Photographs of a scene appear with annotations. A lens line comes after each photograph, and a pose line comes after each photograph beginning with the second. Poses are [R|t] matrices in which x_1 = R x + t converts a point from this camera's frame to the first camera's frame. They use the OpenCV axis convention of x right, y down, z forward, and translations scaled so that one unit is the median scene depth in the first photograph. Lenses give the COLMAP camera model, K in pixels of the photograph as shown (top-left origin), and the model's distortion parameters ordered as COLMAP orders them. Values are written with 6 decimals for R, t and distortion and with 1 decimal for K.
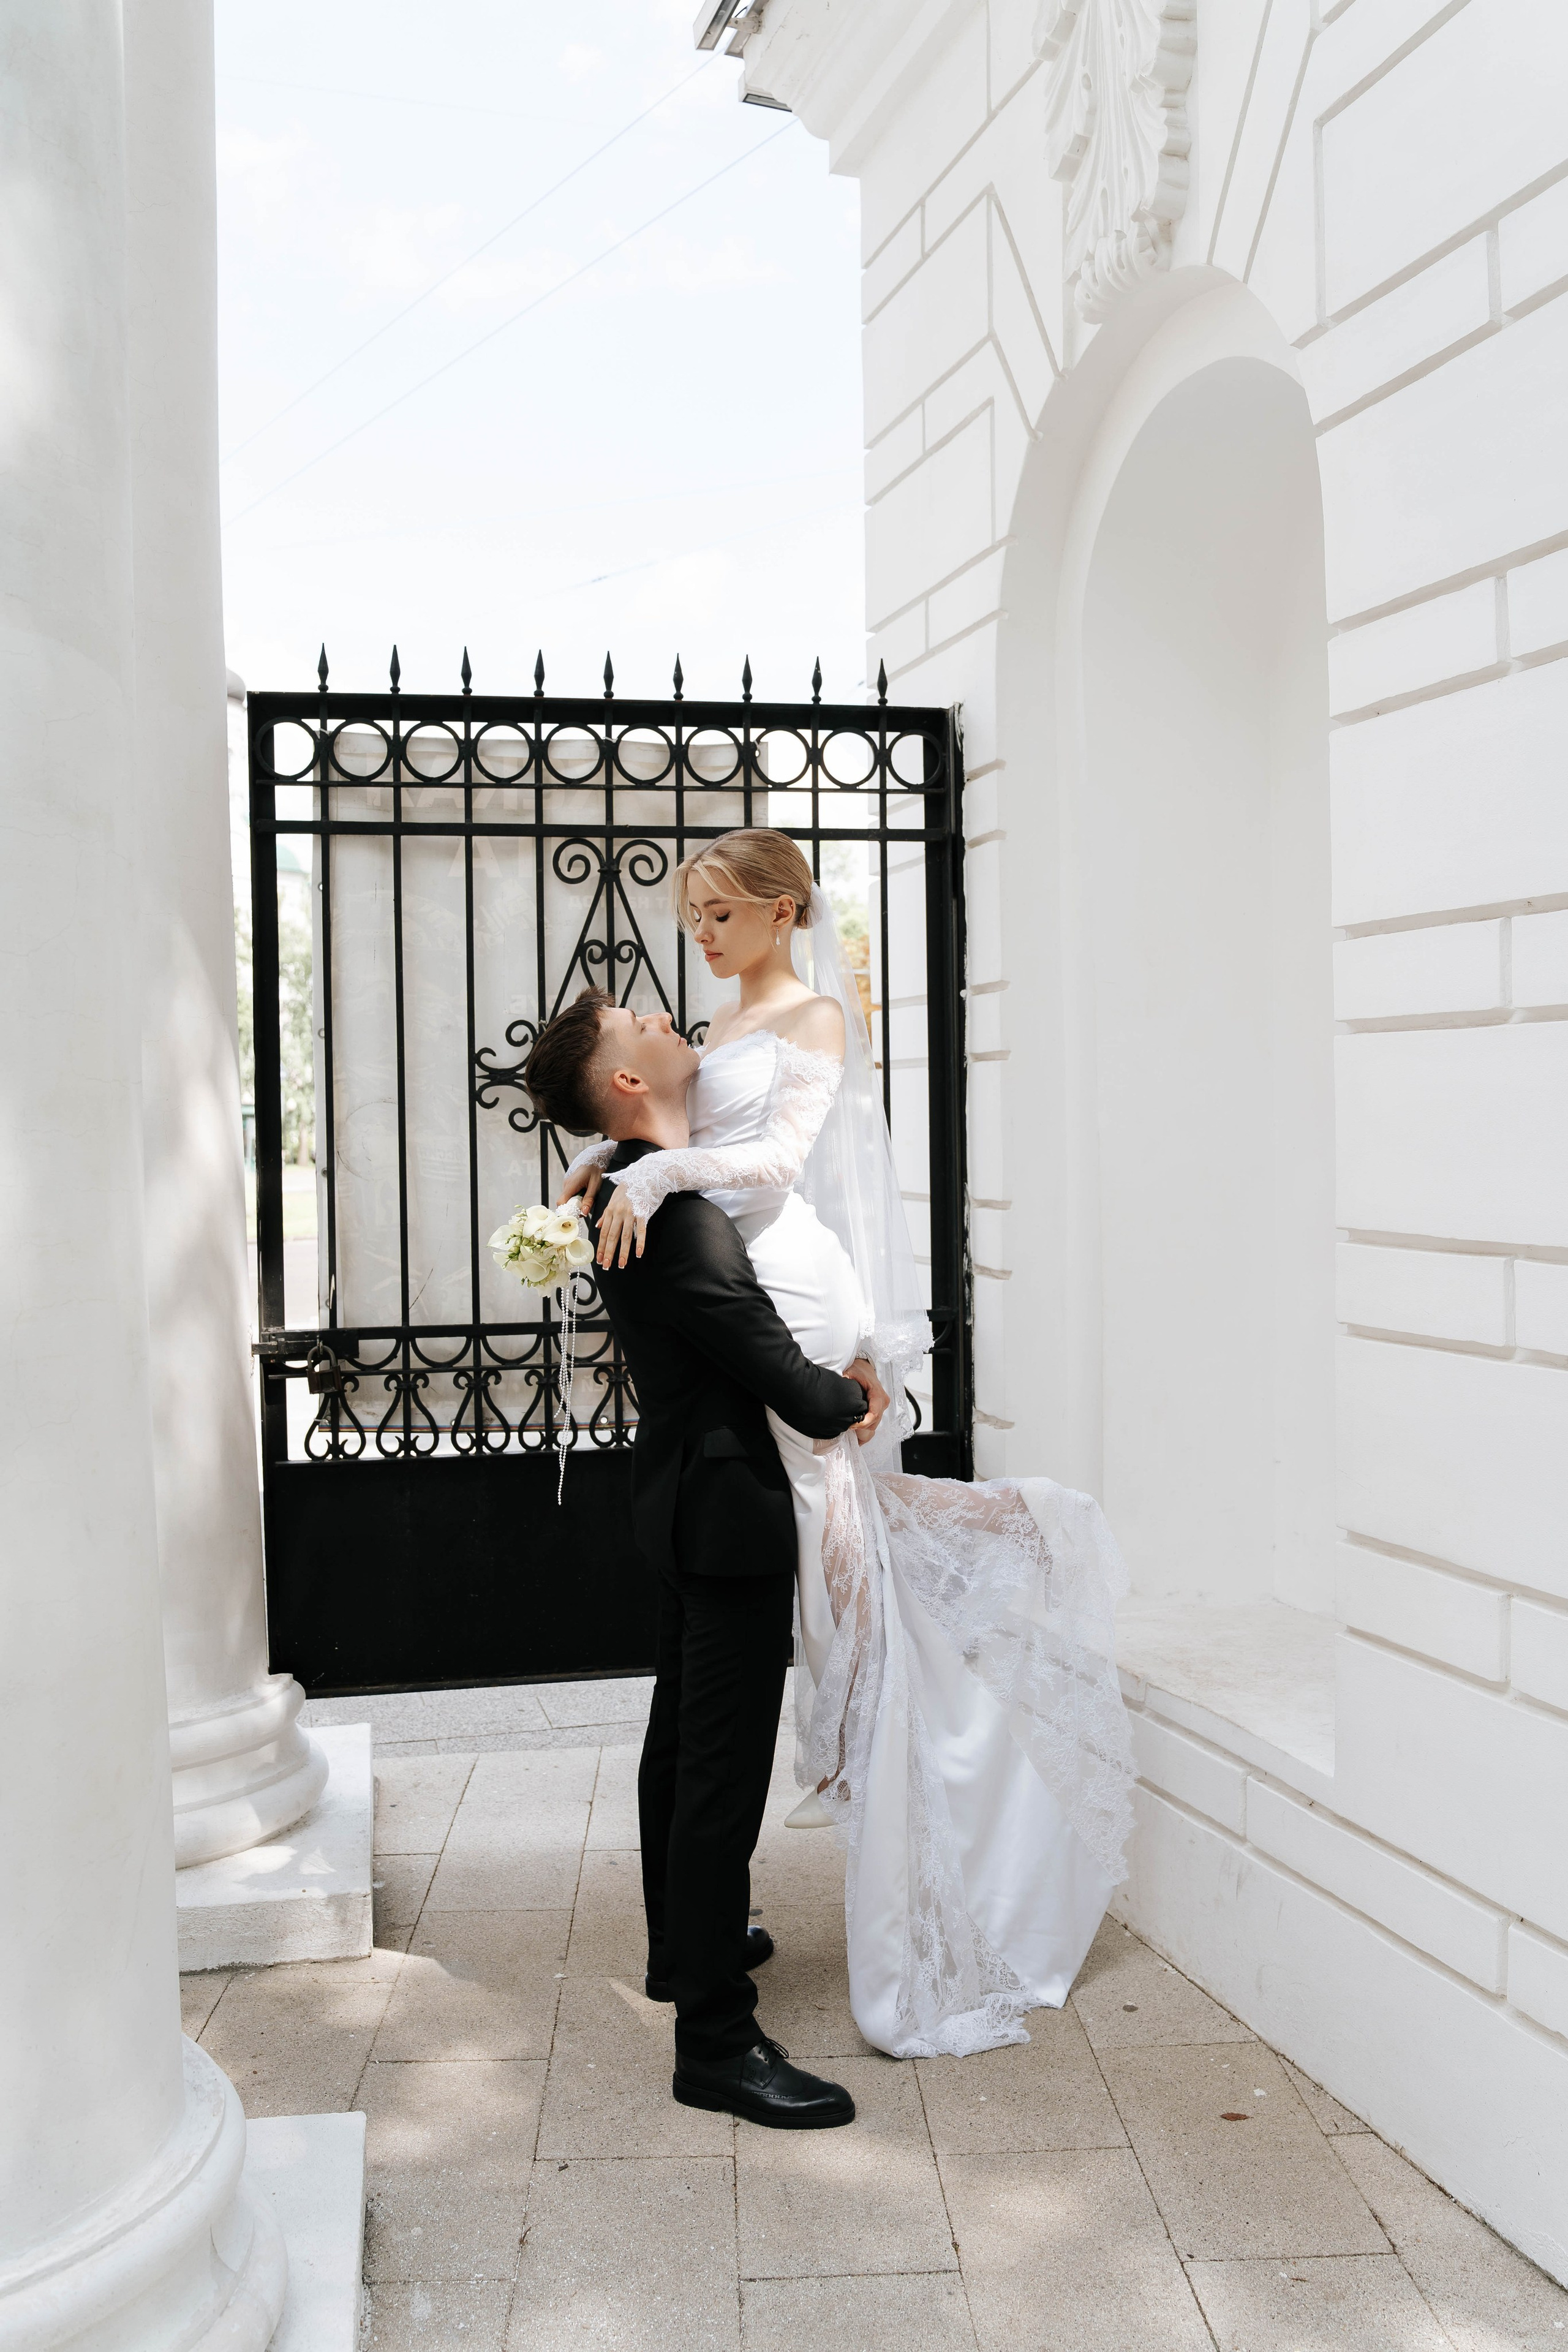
lens RADIAL K [[1908.1, 0, 784.0], [0, 1908.1, 1176.0], [0, 0, 1]] dist [-0.101982, 0.074836]
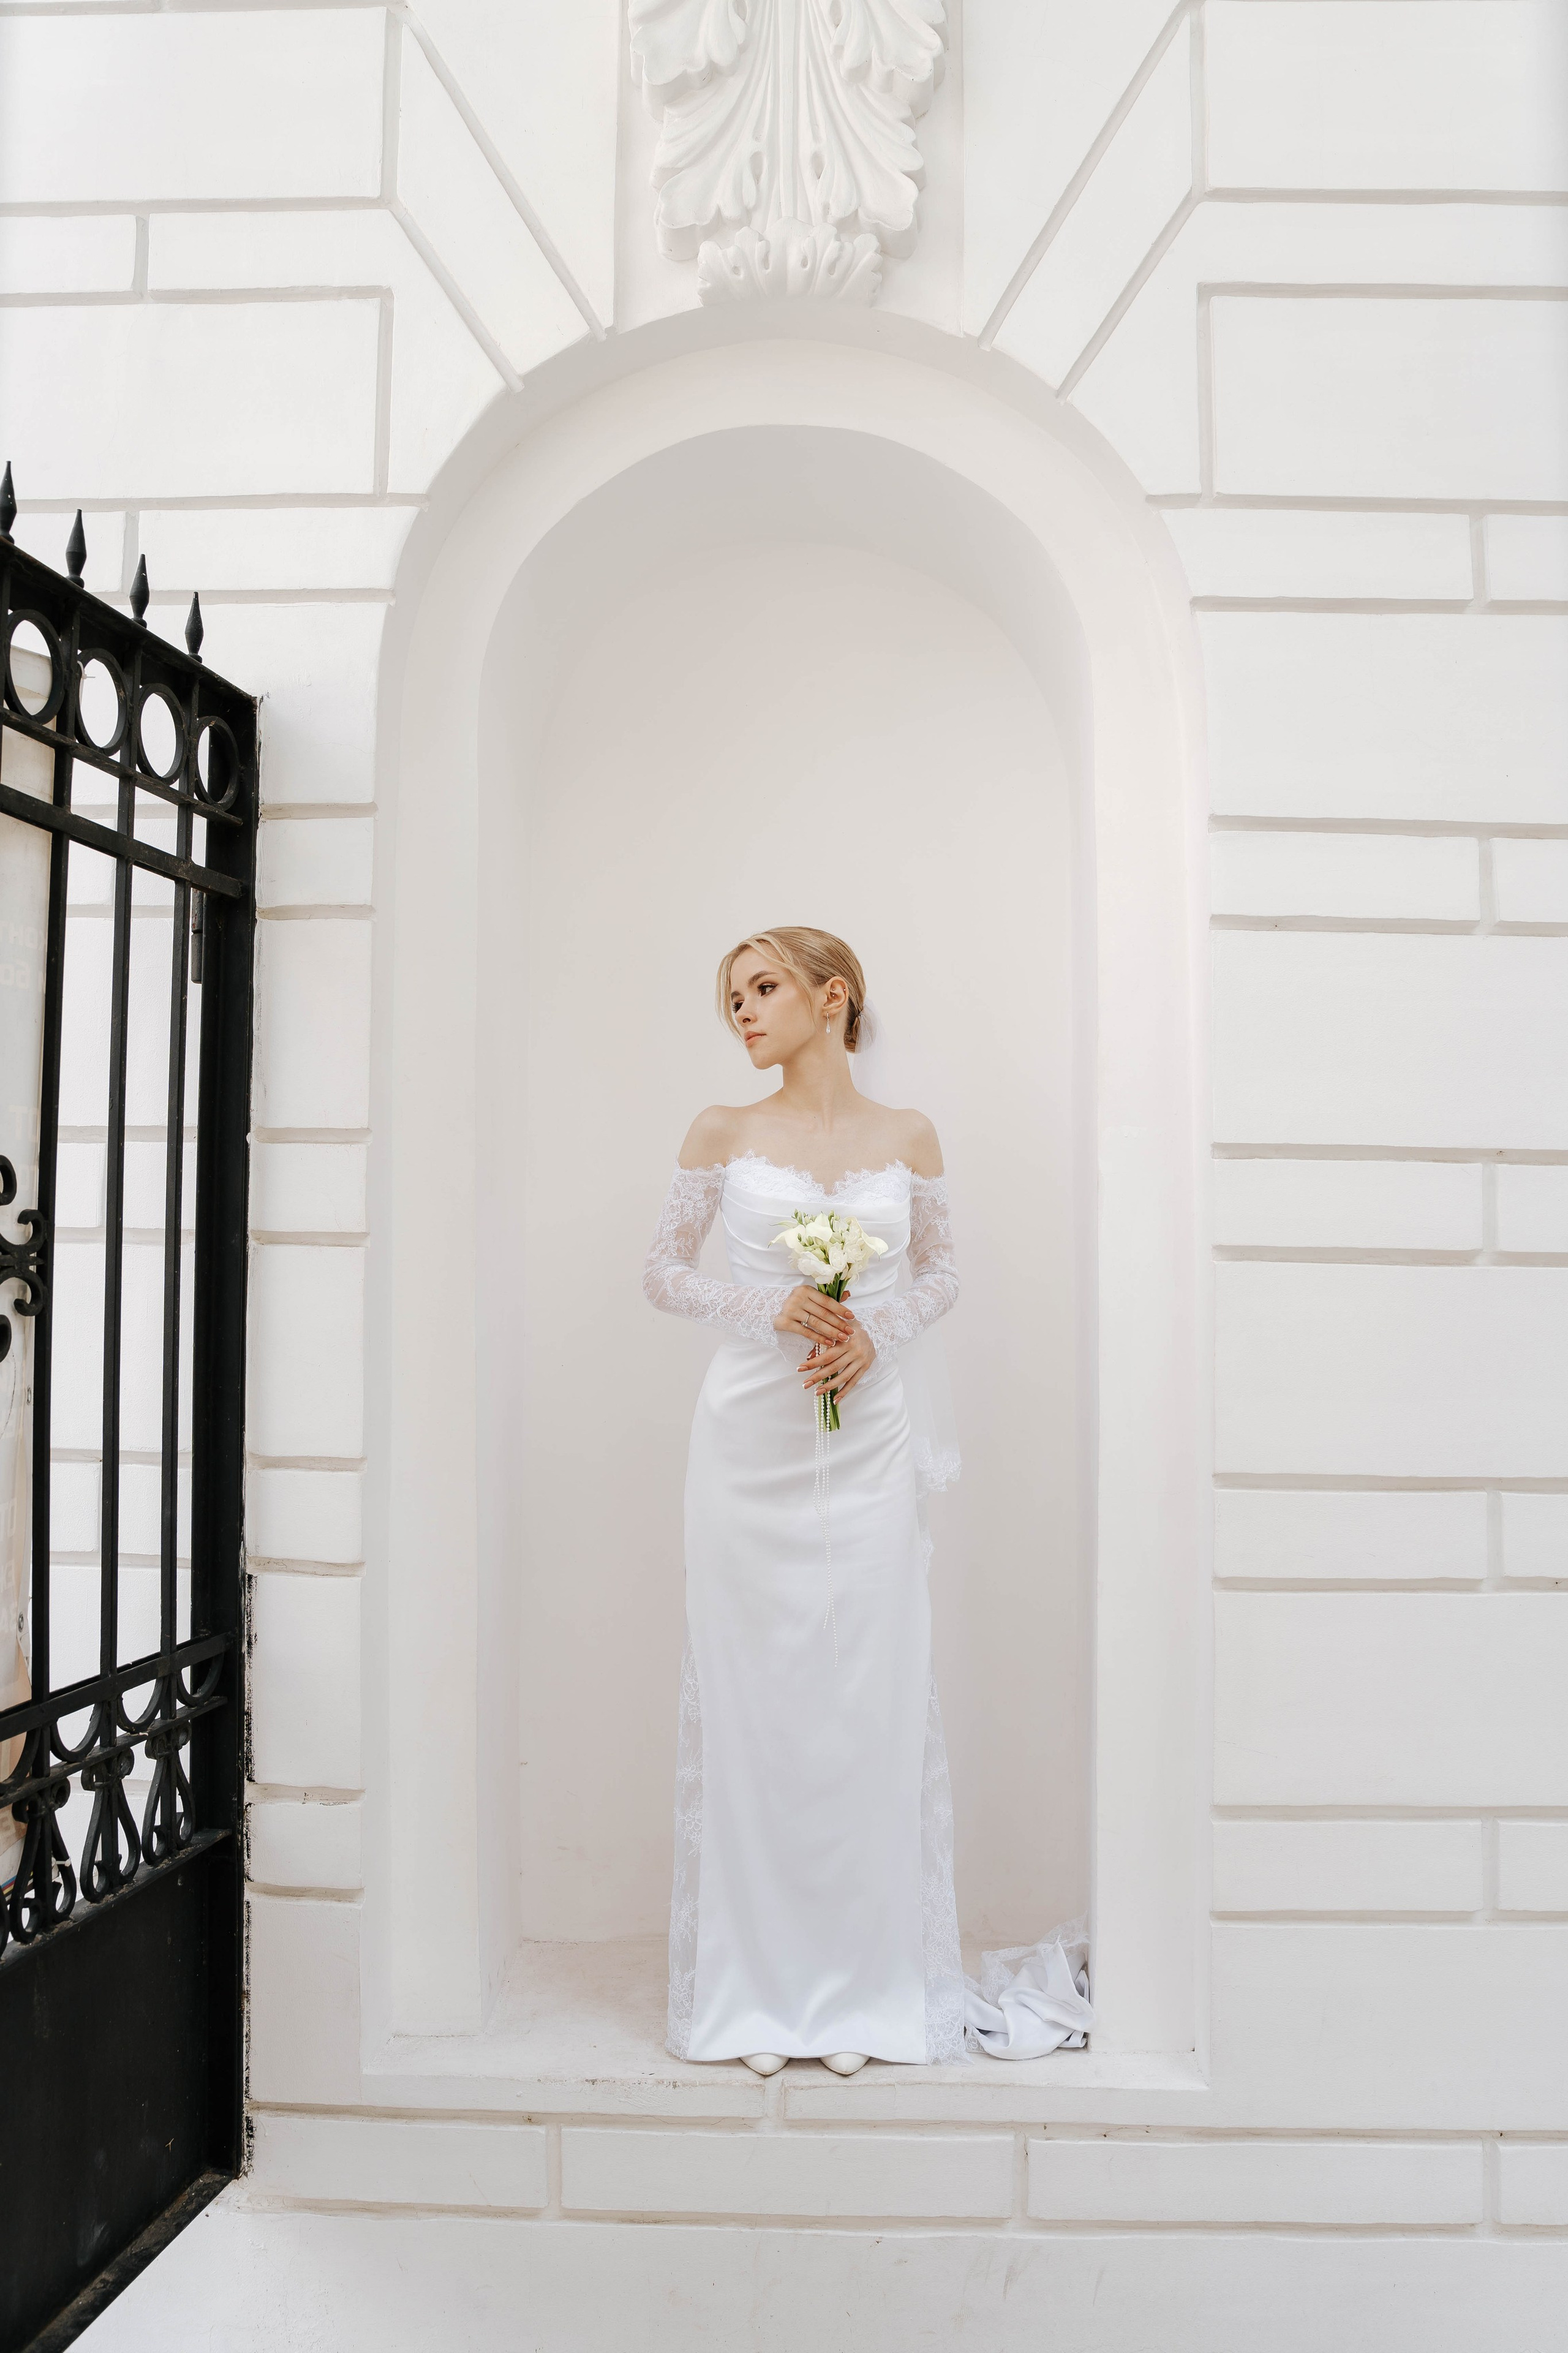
lens RADIAL K [[1908.4, 0, 779.8], [0, 1908.4, 1181.9], [0, 0, 1]] dist [-0.102487, 0.075627]
pose [[0.352812, 0.059695, 0.933788, -0.462701], [0.007279, 0.997758, -0.066535, -0.038375], [-0.935666, 0.030271, 0.351586, 0.631884]]
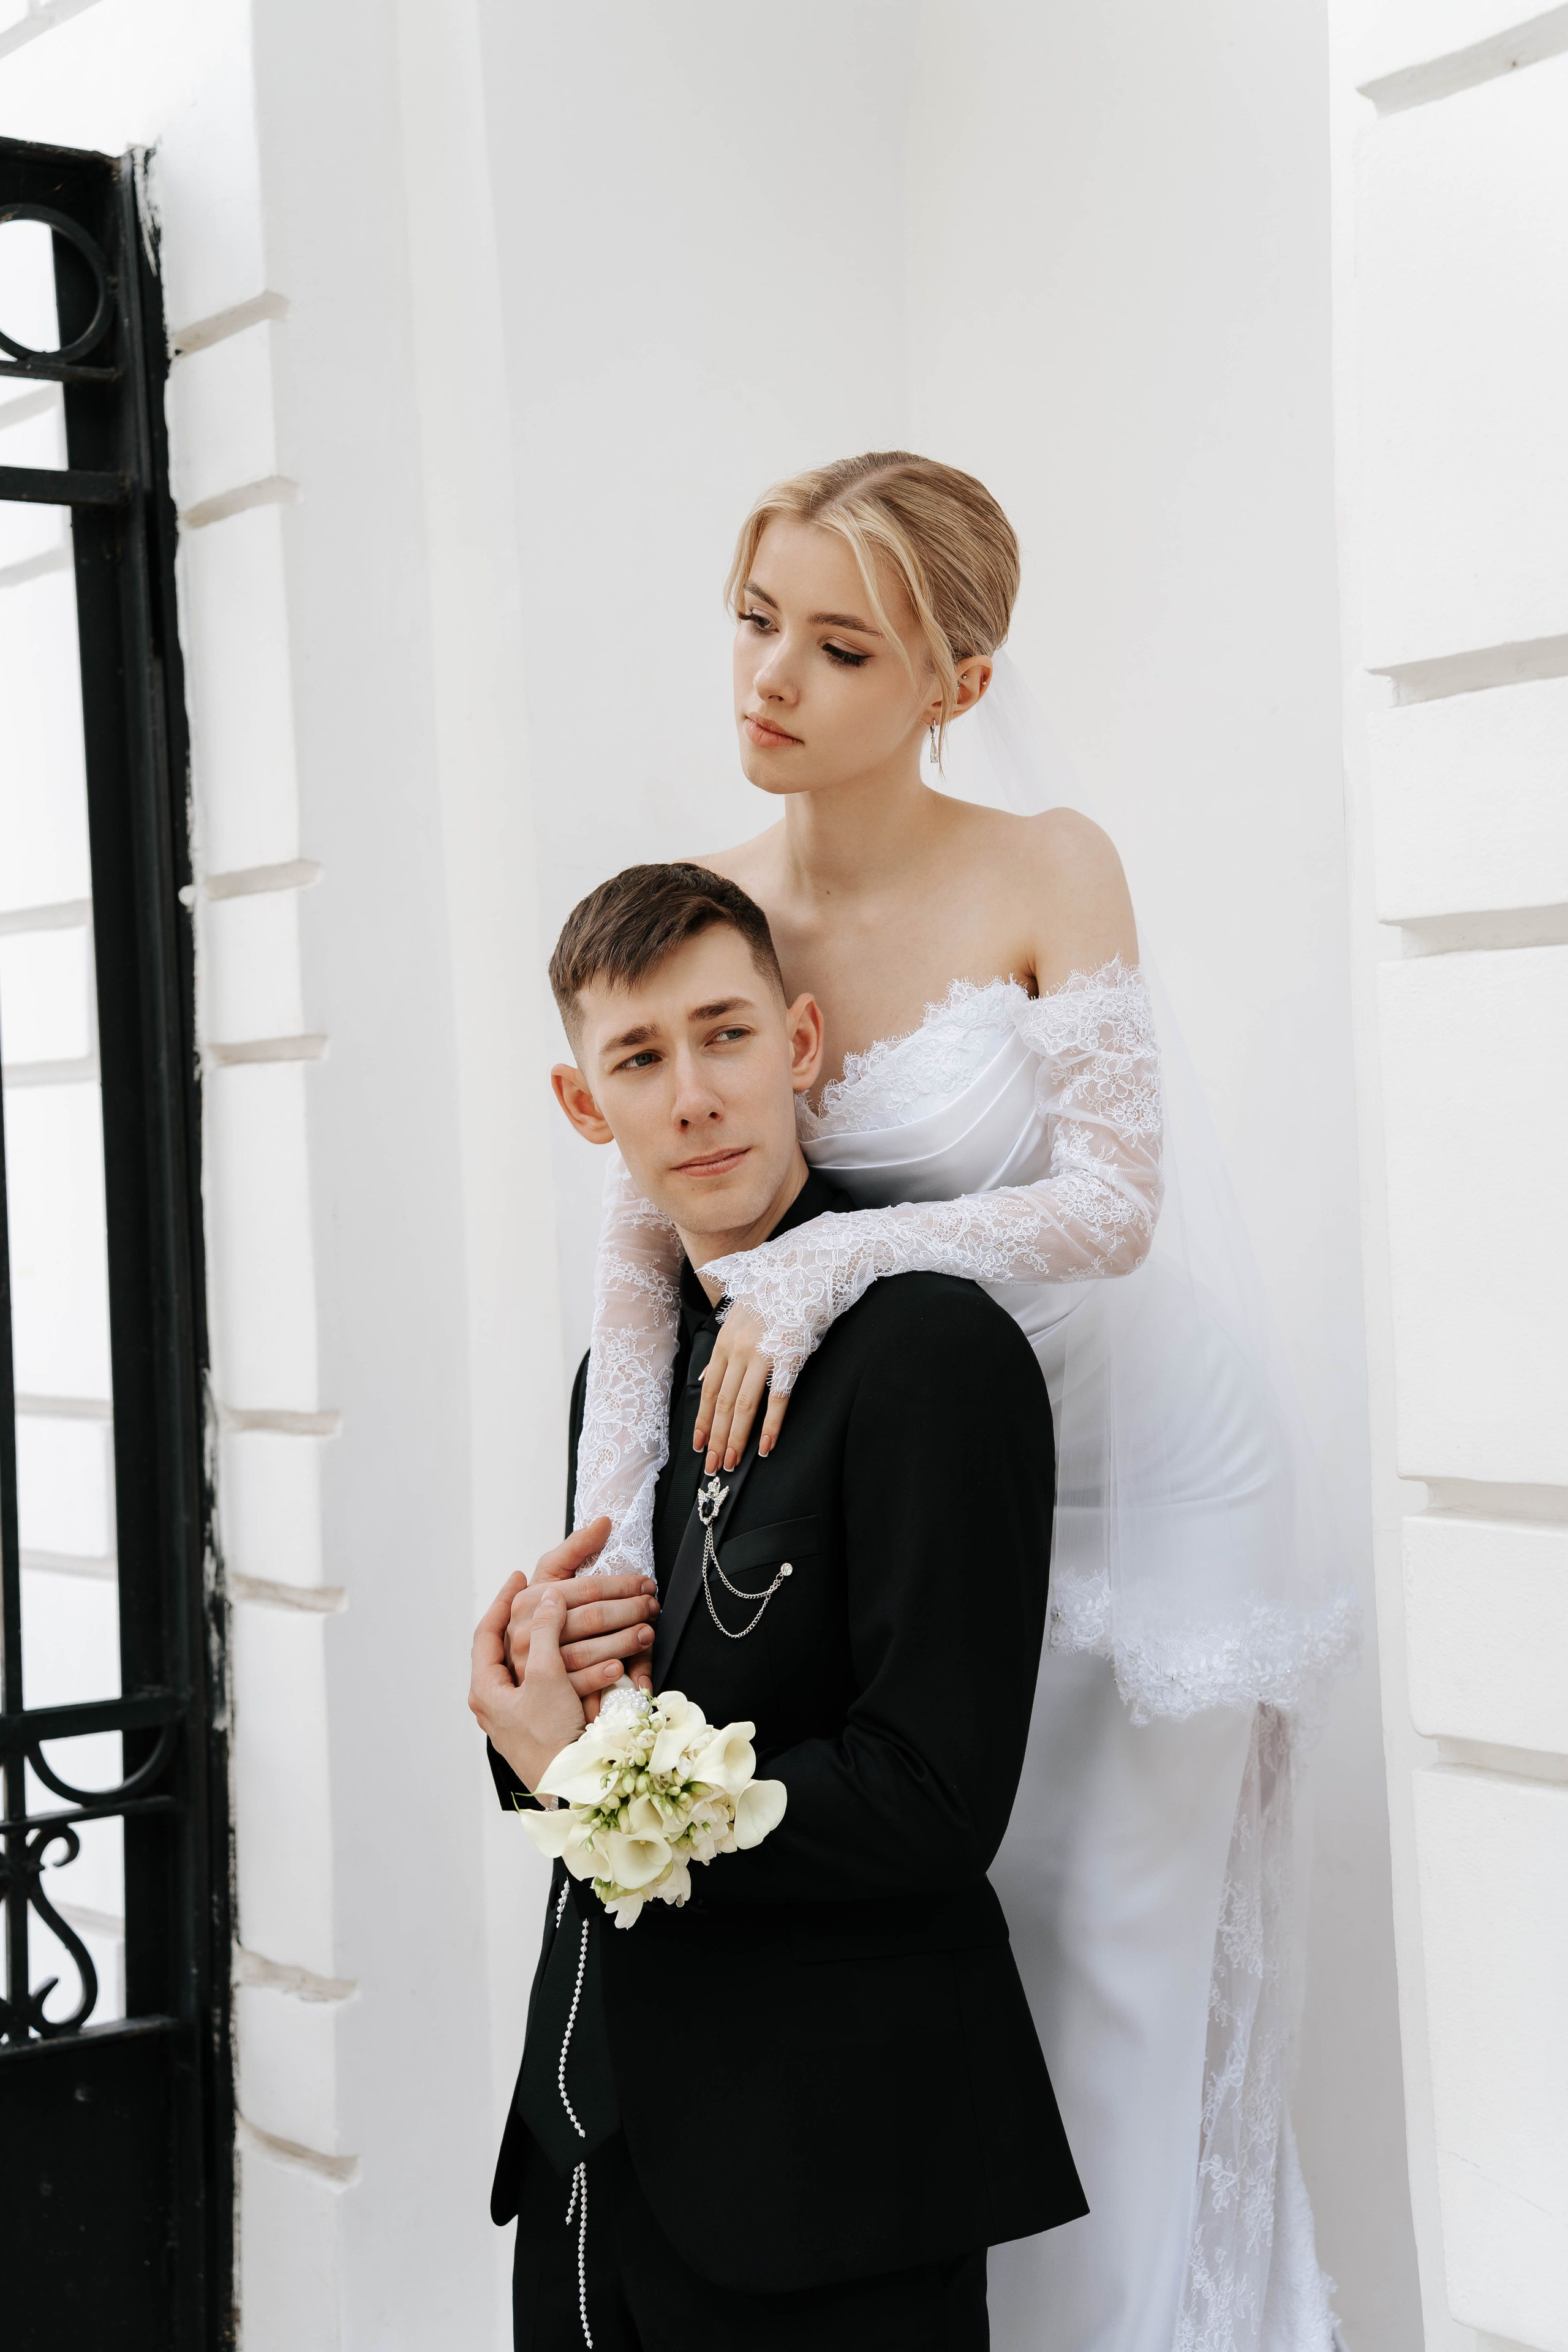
lens RADIAL K [[3448.2, 0, 788.7], [0, 3448.2, 1163.3], [0, 0, 1]] dist [0.286452, 0.089350]
pose [[0.939958, -0.020081, 0.340699, -0.038987], [0.033950, 0.998818, -0.034795, -0.010495], [-0.339598, 0.044272, 0.939528, 0.285323]]
